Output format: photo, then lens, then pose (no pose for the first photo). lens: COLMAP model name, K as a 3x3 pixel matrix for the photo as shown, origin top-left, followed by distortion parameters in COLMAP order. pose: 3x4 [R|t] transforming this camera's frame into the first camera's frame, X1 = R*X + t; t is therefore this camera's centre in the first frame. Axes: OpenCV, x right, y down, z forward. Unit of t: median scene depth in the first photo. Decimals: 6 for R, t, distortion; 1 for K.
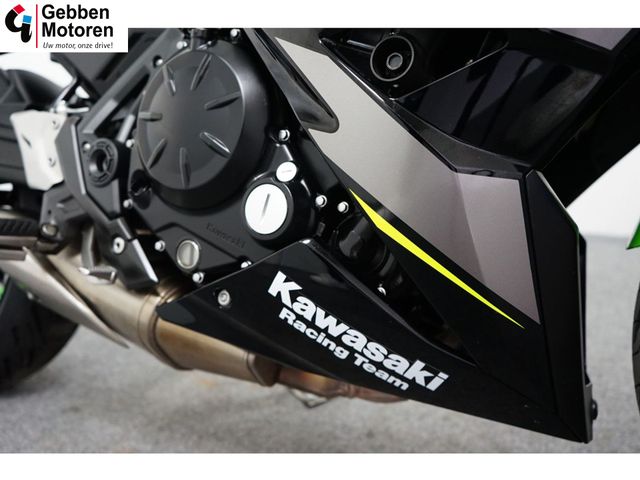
lens RADIAL K [[518.3, 0, 321.9], [0, 518.3, 232.1], [0, 0, 1]] dist [-0.005078, 0.008469]
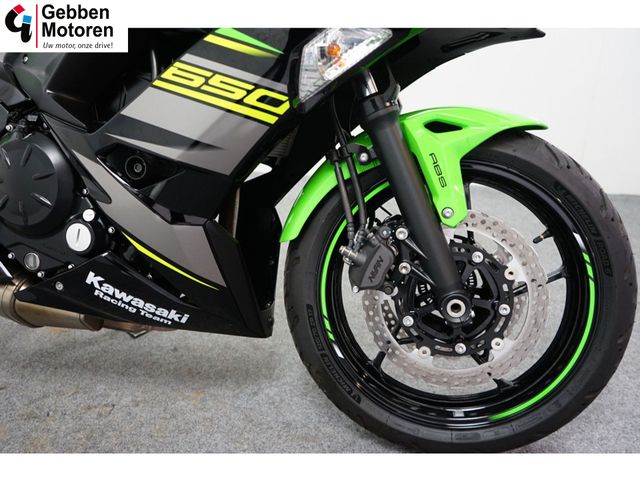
lens RADIAL K [[518.3, 0, 321.9], [0, 518.3, 232.1], [0, 0, 1]] dist [-0.005078, 0.008469]
pose [[0.960061, -0.085696, 0.266343, 0.216646], [0.043335, 0.985996, 0.161038, -0.305609], [-0.276414, -0.143065, 0.950330, -0.893484]]
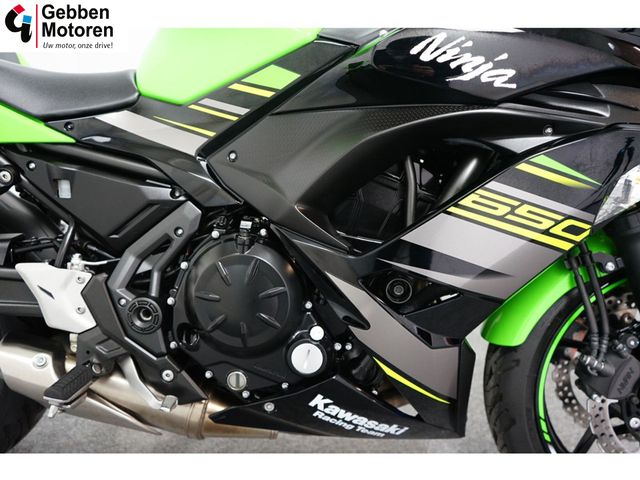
lens RADIAL K [[518.3, 0, 321.9], [0, 518.3, 232.1], [0, 0, 1]] dist [-0.005078, 0.008469]
pose [[0.908595, -0.110098, 0.402907, -0.654107], [0.036345, 0.981815, 0.186329, -0.709250], [-0.416094, -0.154654, 0.896074, -0.382845]]
